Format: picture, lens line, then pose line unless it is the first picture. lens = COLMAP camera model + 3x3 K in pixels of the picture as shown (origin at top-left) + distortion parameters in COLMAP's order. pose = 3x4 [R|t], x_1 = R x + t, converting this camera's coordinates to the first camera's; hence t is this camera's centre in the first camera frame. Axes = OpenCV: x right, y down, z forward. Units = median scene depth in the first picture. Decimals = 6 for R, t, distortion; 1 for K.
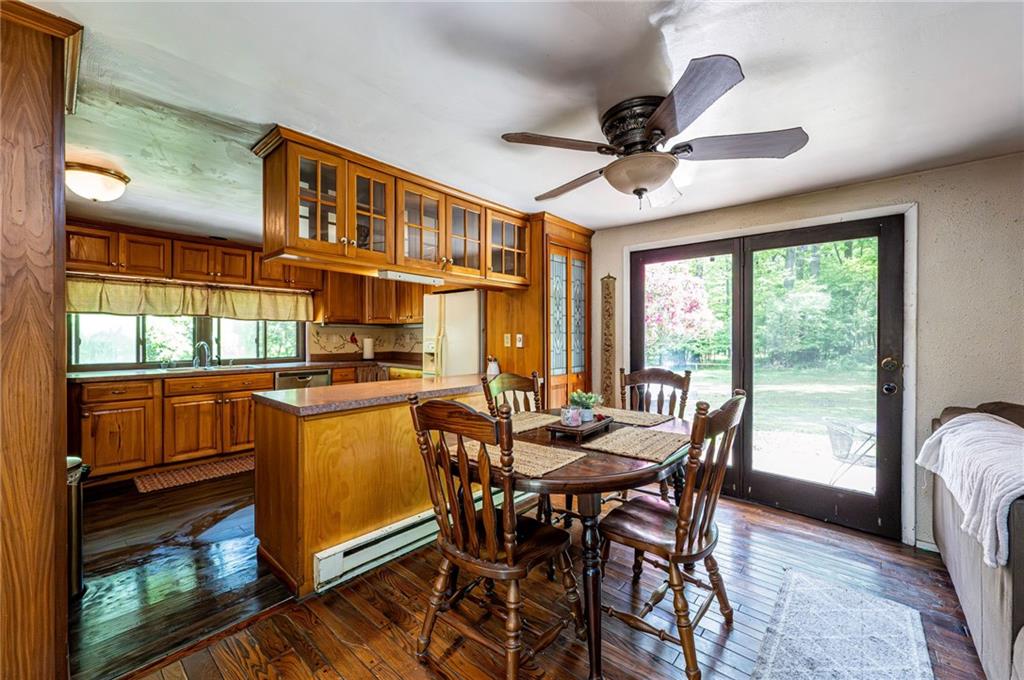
lens RADIAL K [[430.4, 0, 515.0], [0, 430.4, 342.2], [0, 0, 1]] dist [-0.001047, 0.000122]
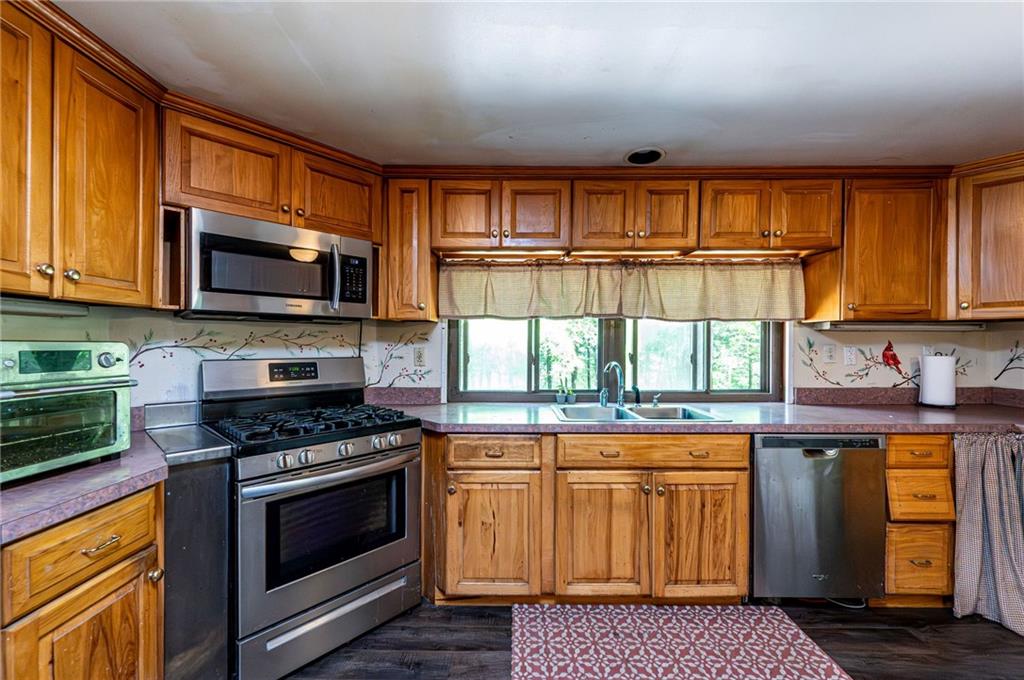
lens RADIAL K [[417.6, 0, 514.8], [0, 417.6, 346.2], [0, 0, 1]] dist [-0.001116, -0.000014]
pose [[0.685019, 0.000416, -0.728525, -0.417206], [-0.007478, 0.999951, -0.006460, -0.015868], [0.728486, 0.009873, 0.684989, 0.532070]]
